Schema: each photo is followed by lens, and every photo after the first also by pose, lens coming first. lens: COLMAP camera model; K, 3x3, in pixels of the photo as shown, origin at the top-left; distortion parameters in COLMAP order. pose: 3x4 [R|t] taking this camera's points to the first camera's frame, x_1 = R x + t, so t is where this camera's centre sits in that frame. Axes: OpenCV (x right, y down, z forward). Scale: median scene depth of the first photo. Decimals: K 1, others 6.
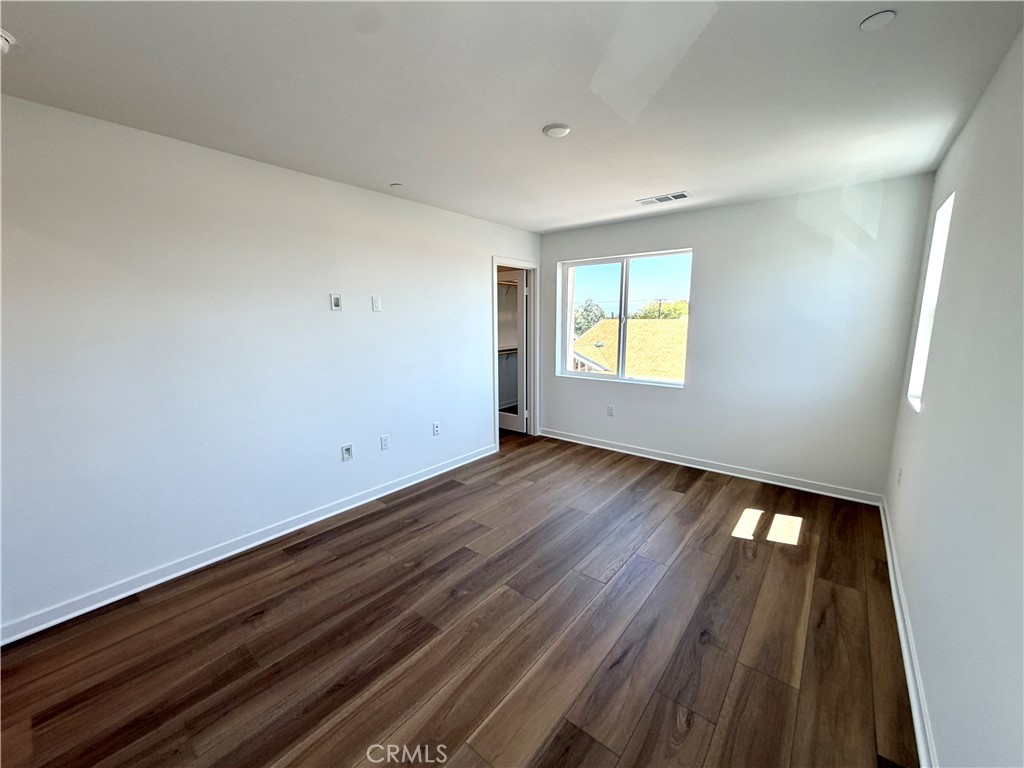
lens RADIAL K [[407.2, 0, 507.5], [0, 407.2, 386.2], [0, 0, 1]] dist [0.000633, -0.000162]
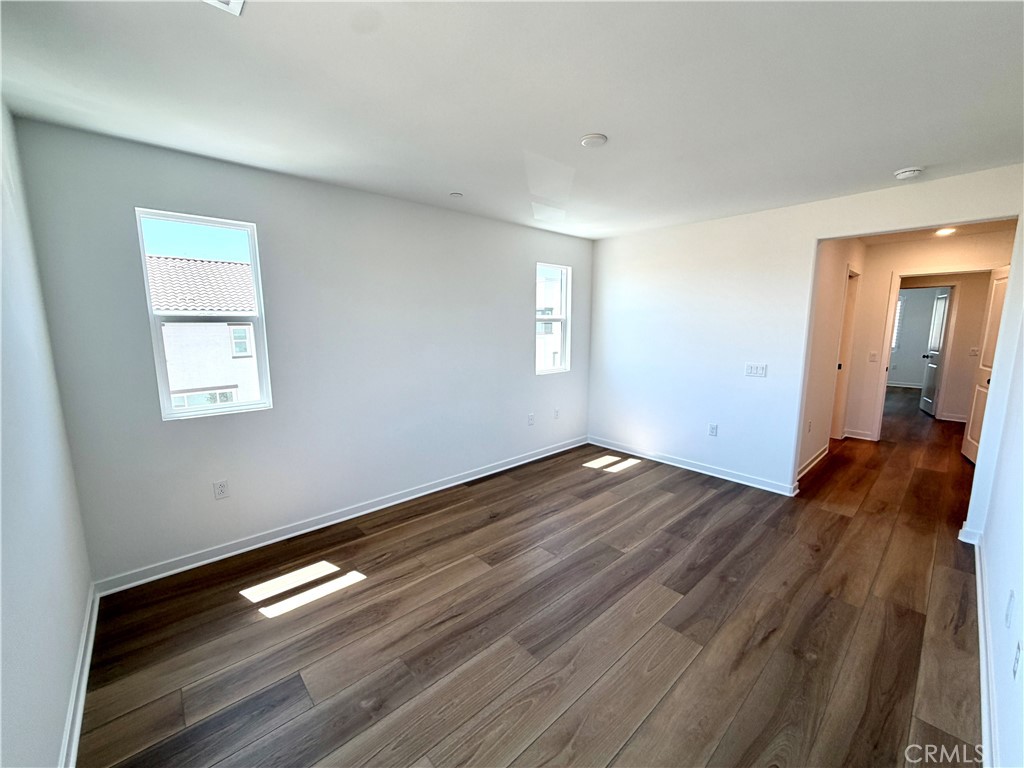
lens RADIAL K [[407.2, 0, 507.5], [0, 407.2, 386.2], [0, 0, 1]] dist [0.000633, -0.000162]
pose [[-0.988177, -0.013445, 0.152728, 0.140427], [0.035746, 0.948491, 0.314782, -0.310328], [-0.149093, 0.316520, -0.936796, 1.796895]]
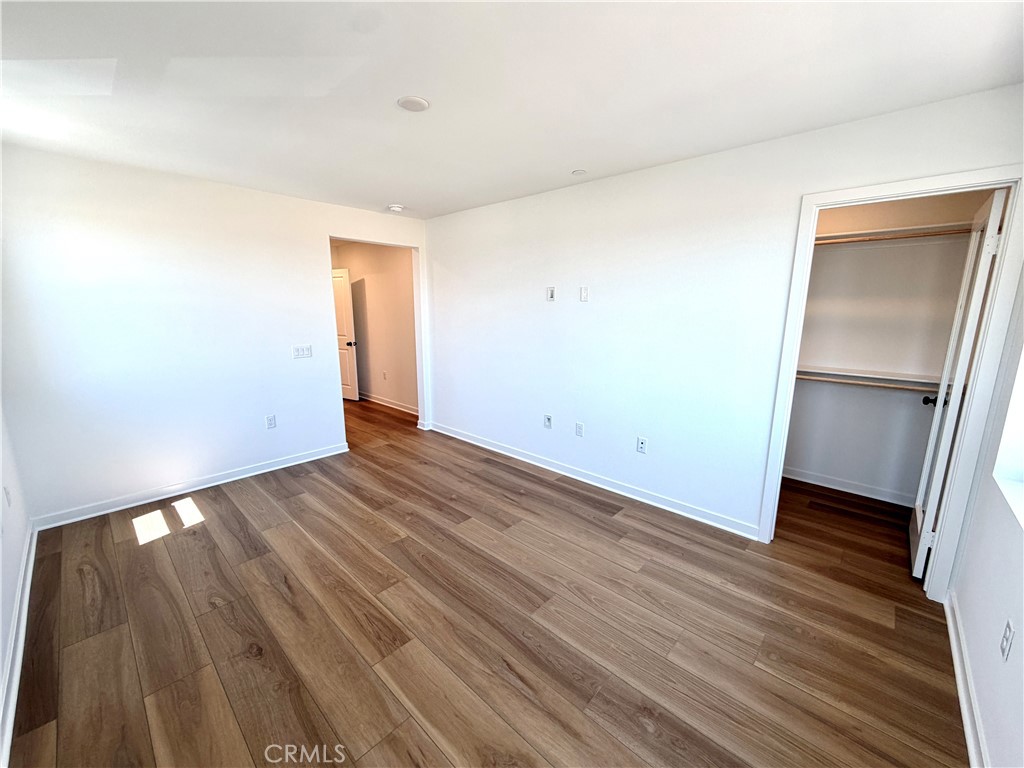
lens RADIAL K [[407.2, 0, 507.5], [0, 407.2, 386.2], [0, 0, 1]] dist [0.000633, -0.000162]
pose [[-0.067825, 0.197536, -0.977946, 0.936329], [-0.171341, 0.963334, 0.206468, -0.198692], [0.982874, 0.181566, -0.031492, 1.121557]]
